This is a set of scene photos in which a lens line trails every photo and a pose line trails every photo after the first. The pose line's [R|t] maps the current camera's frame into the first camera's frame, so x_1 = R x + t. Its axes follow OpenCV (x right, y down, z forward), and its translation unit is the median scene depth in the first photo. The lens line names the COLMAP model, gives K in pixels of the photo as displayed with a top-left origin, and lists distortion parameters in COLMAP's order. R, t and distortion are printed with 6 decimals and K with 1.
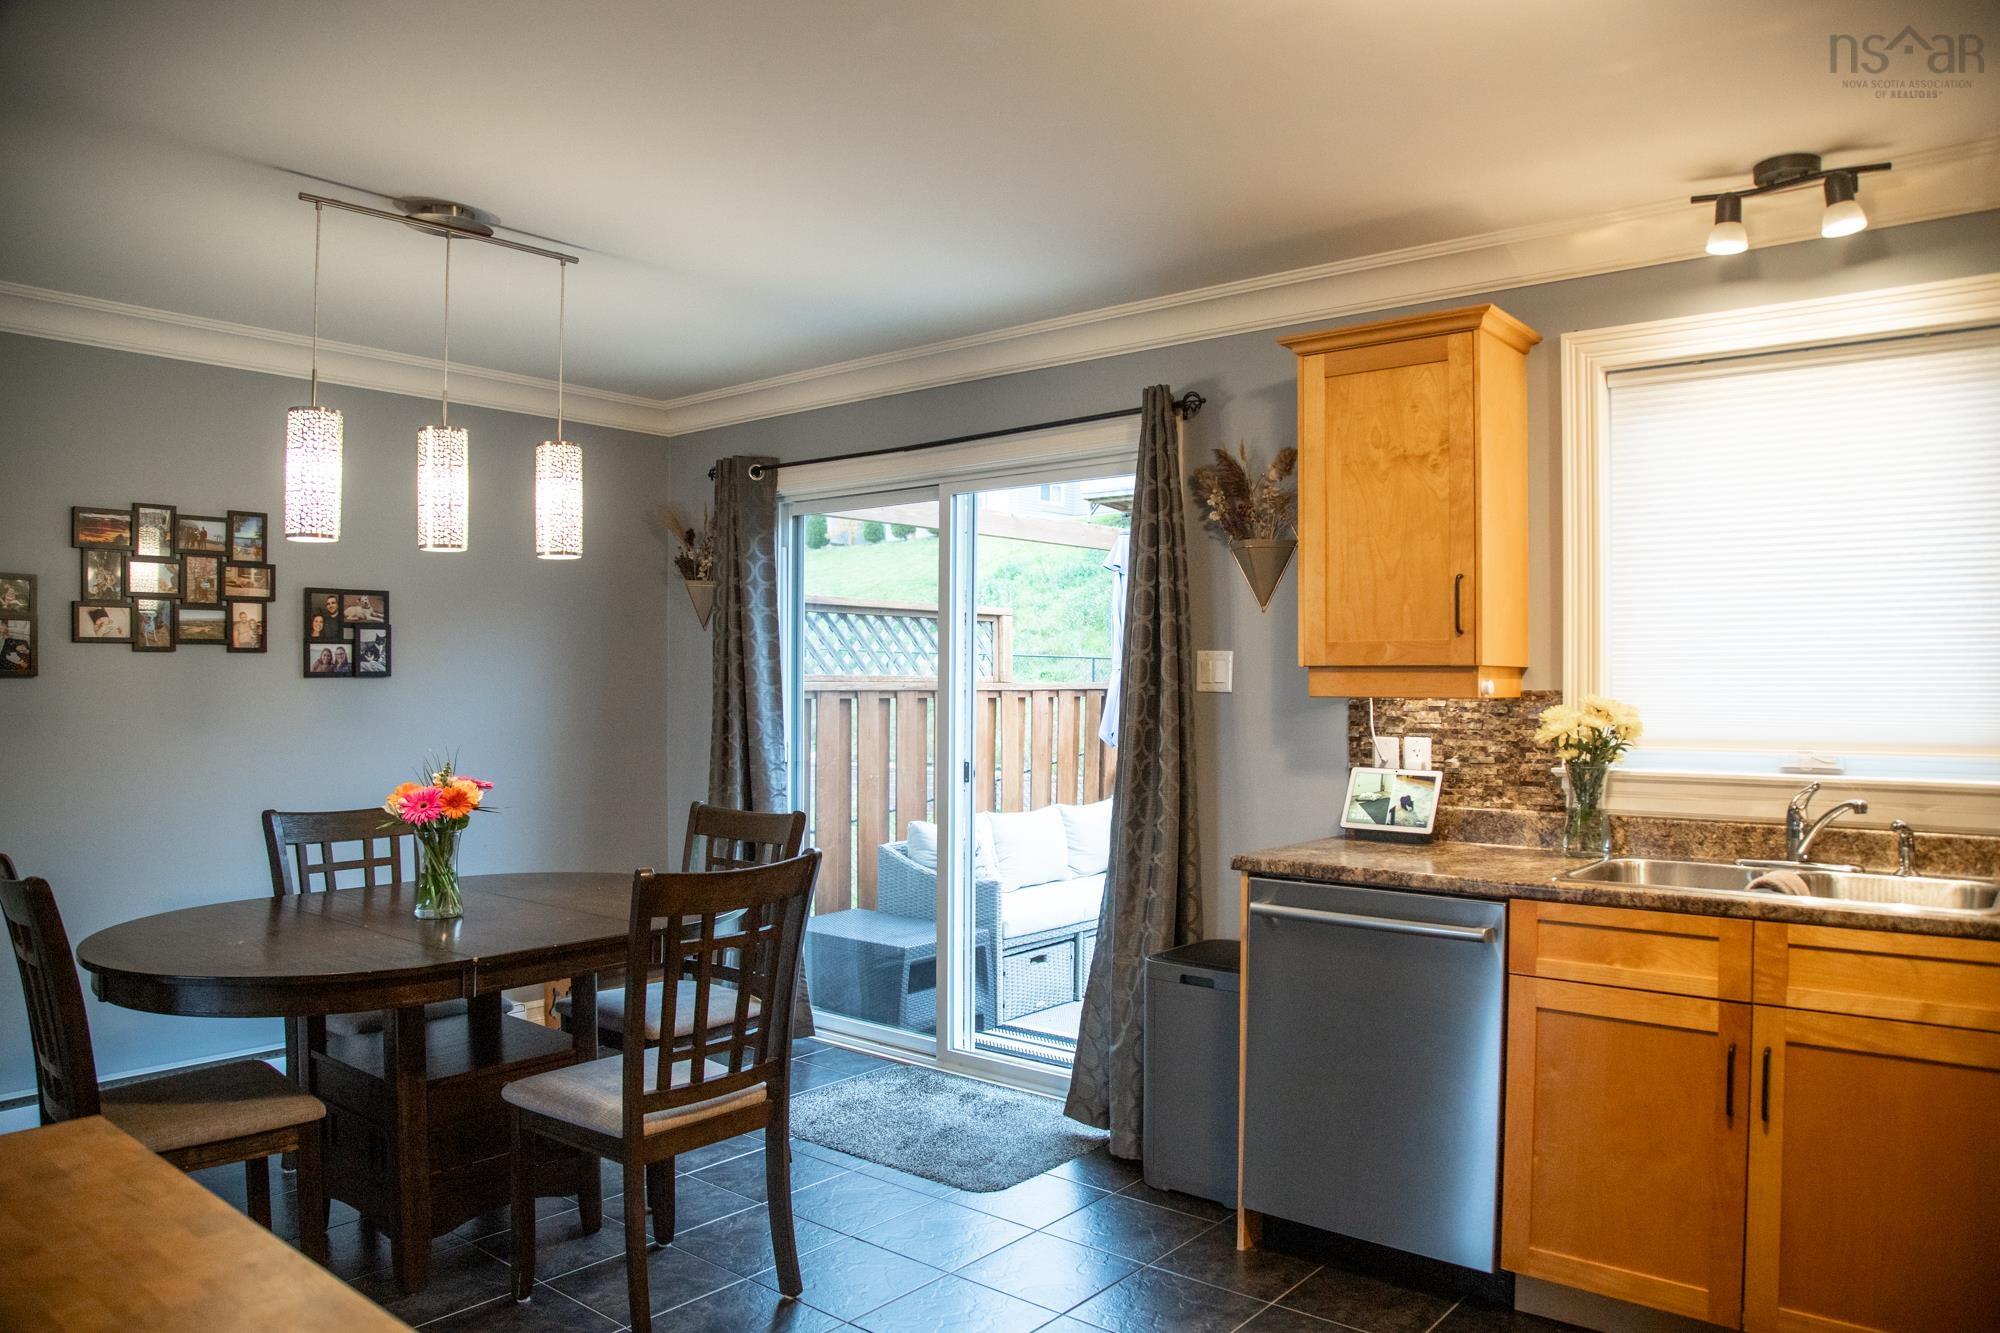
lens RADIAL K [[1381.5, 0, 999.2], [0, 1381.5, 673.5], [0, 0, 1]] dist [-0.116653, 0.067566]
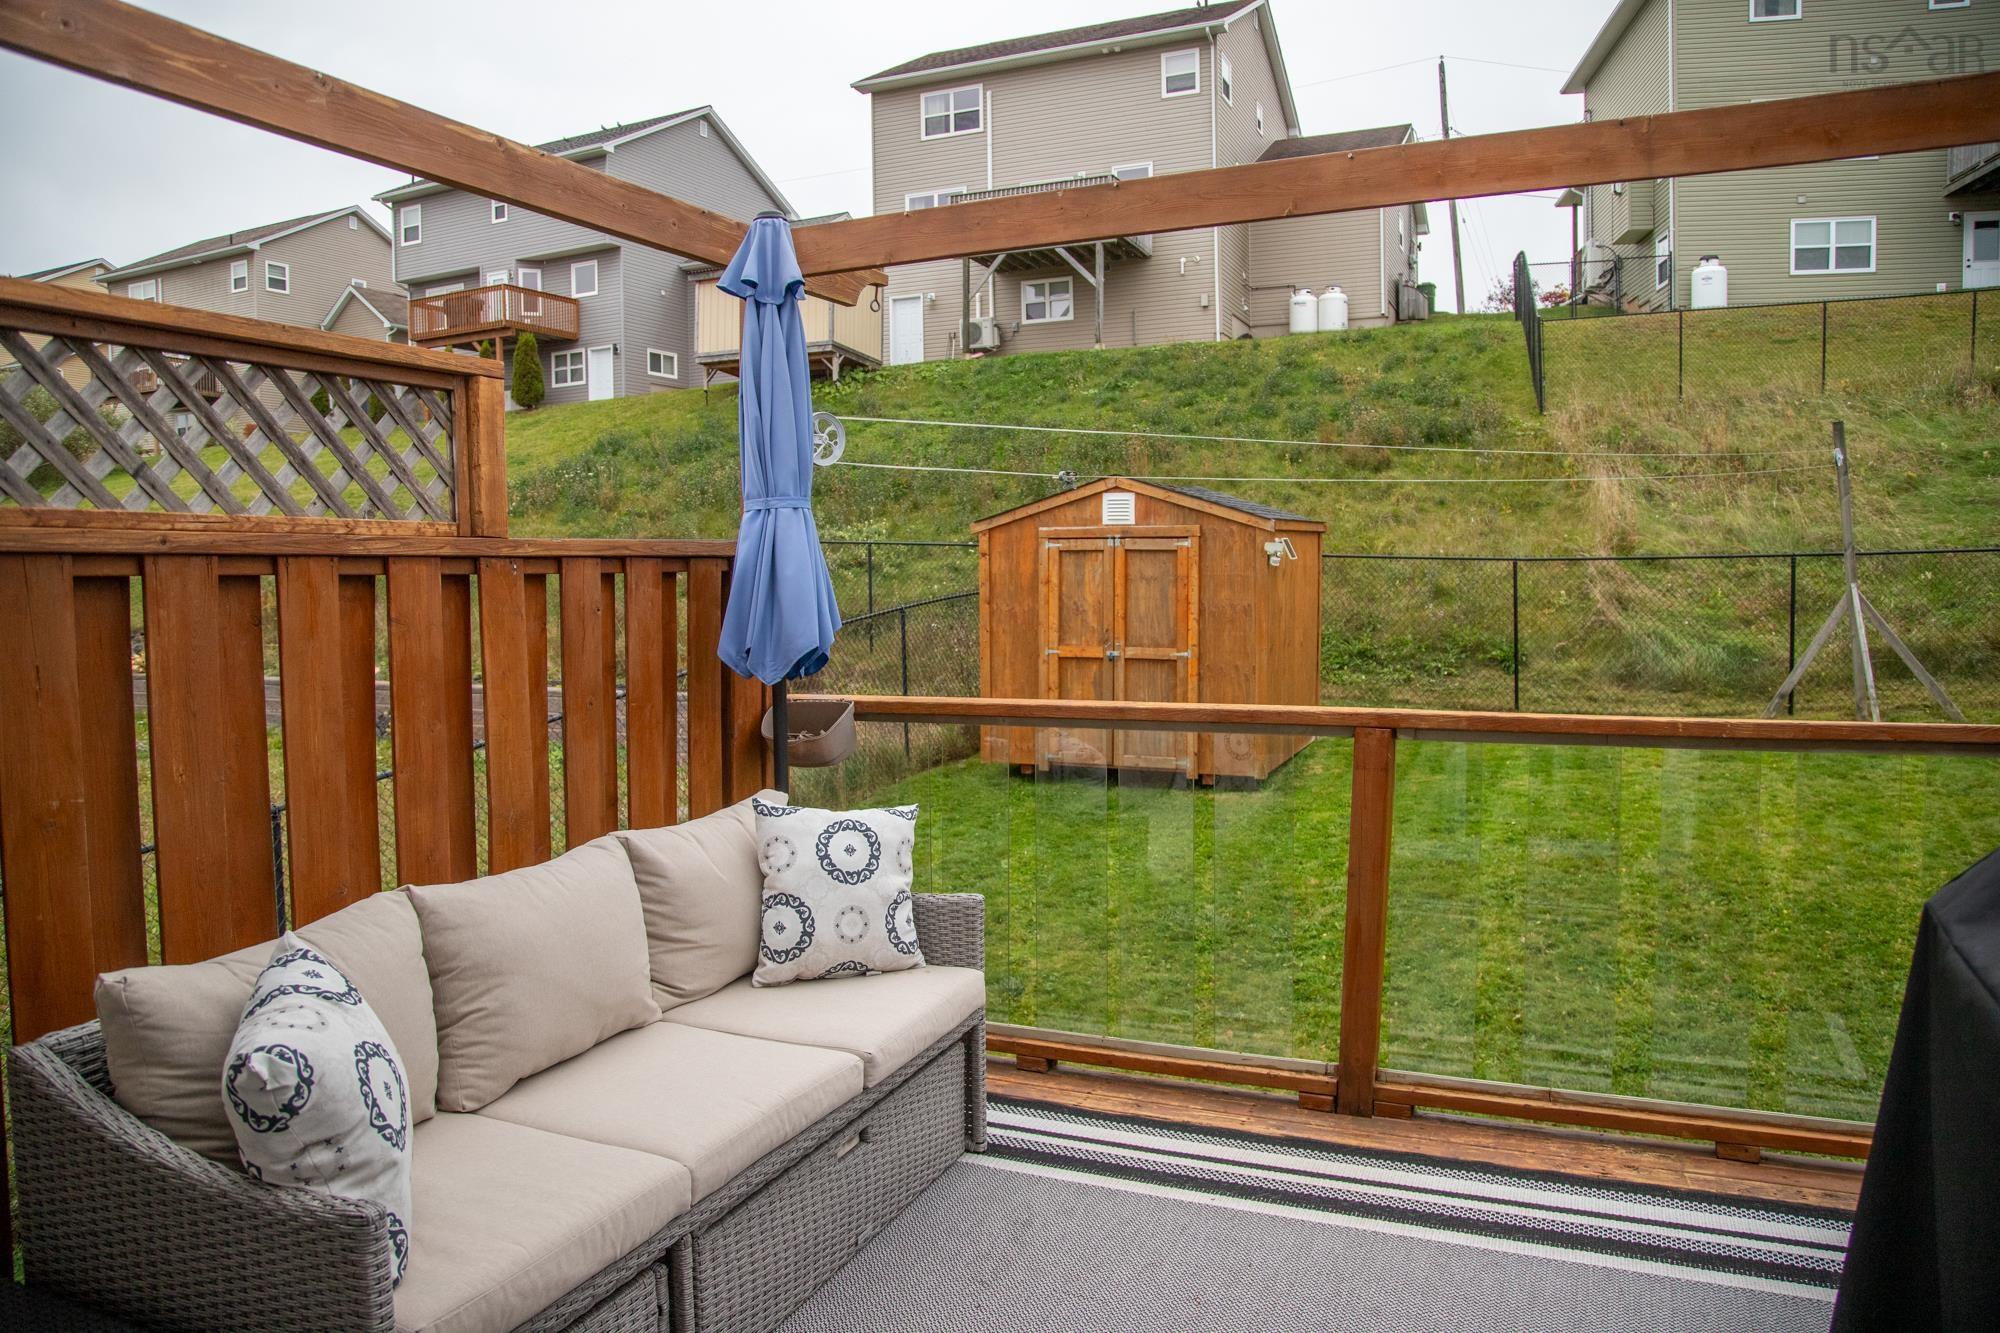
lens RADIAL K [[1381.5, 0, 1050.9], [0, 1381.5, 669.1], [0, 0, 1]] dist [-0.116653, 0.067566]
pose [[0.953389, -0.038406, 0.299290, 0.093305], [0.016719, 0.997067, 0.074688, 0.039834], [-0.301281, -0.066203, 0.951234, 1.213725]]
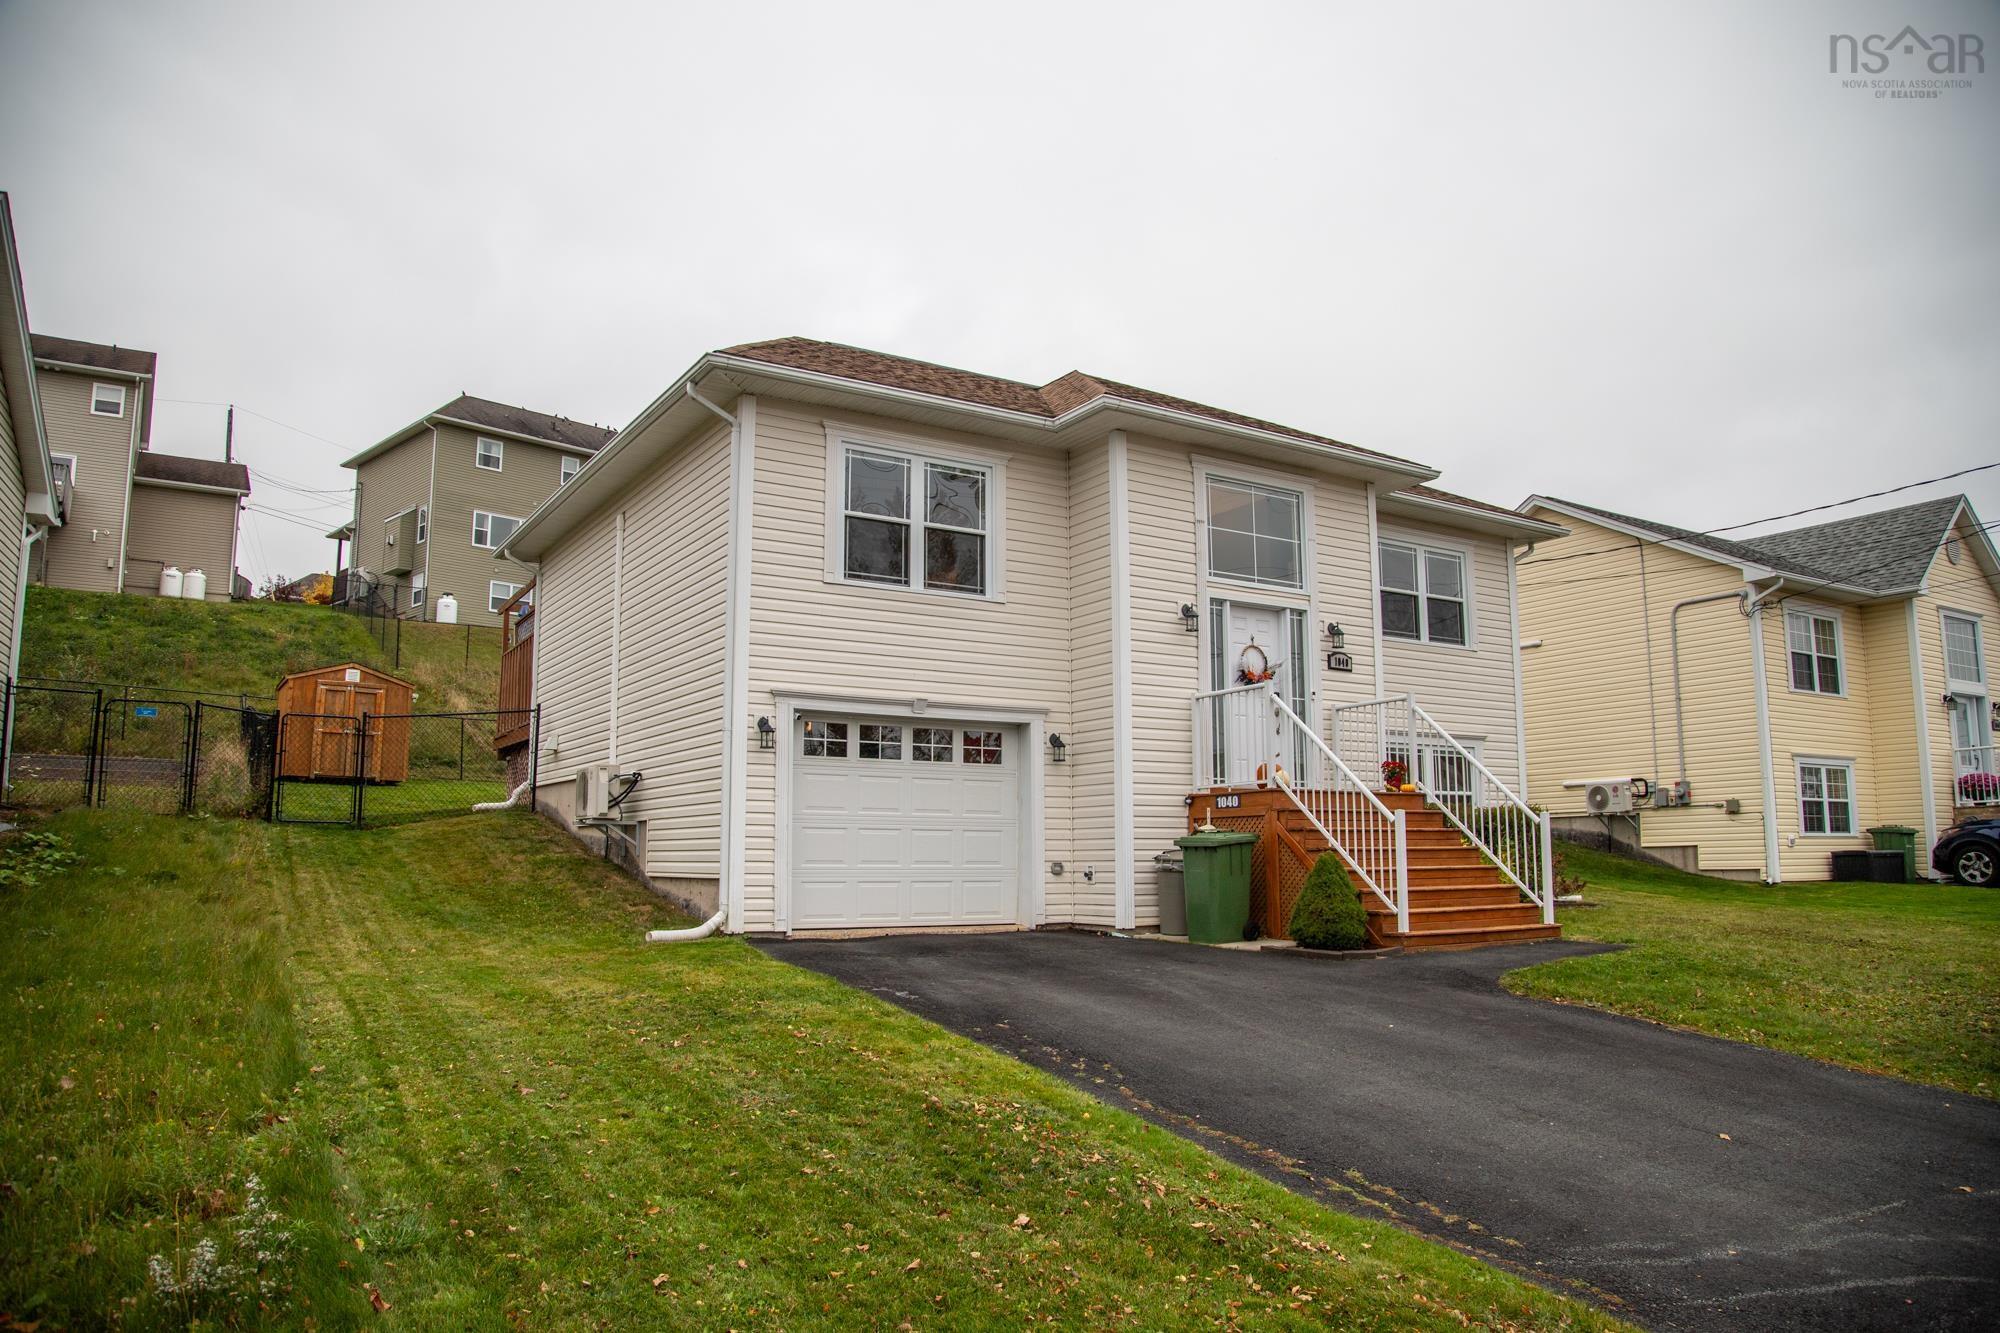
lens RADIAL K [[1381.5, 0, 994.1], [0, 1381.5, 666.4], [0, 0, 1]] dist [-0.116653, 0.067566]
pose [[0.306336, 0.138776, 0.941753, -5.032595], [-0.005637, 0.989563, -0.143988, 0.962463], [-0.951907, 0.038800, 0.303921, -1.752588]]
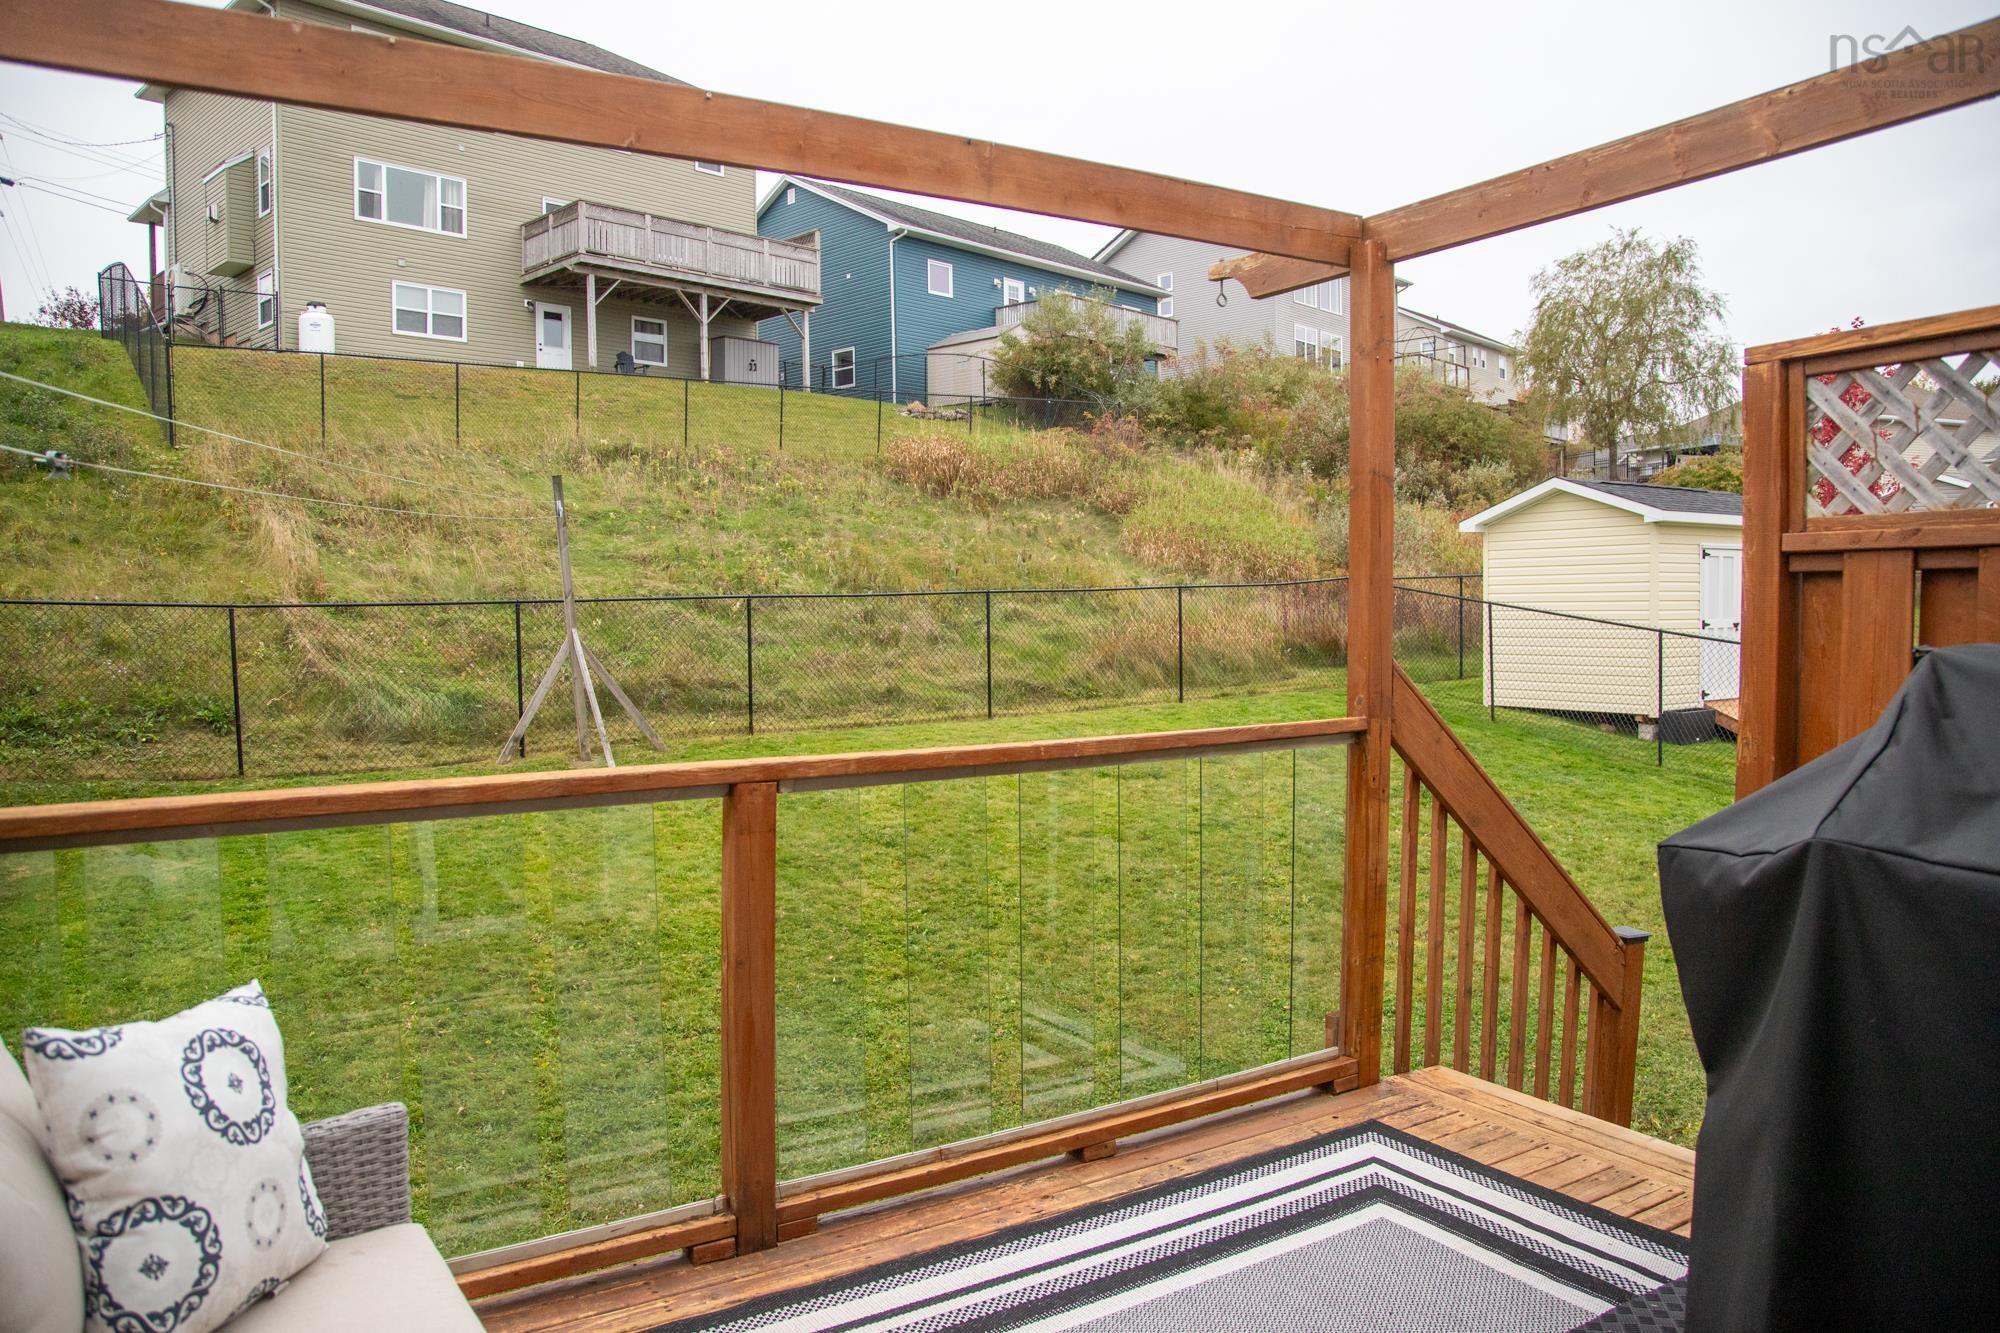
lens RADIAL K [[1381.5, 0, 992.0], [0, 1381.5, 675.9], [0, 0, 1]] dist [-0.116653, 0.067566]
pose [[0.297756, -0.051418, 0.953256, -0.112096], [0.006471, 0.998634, 0.051845, 0.052812], [-0.954620, -0.009269, 0.297682, 1.653936]]
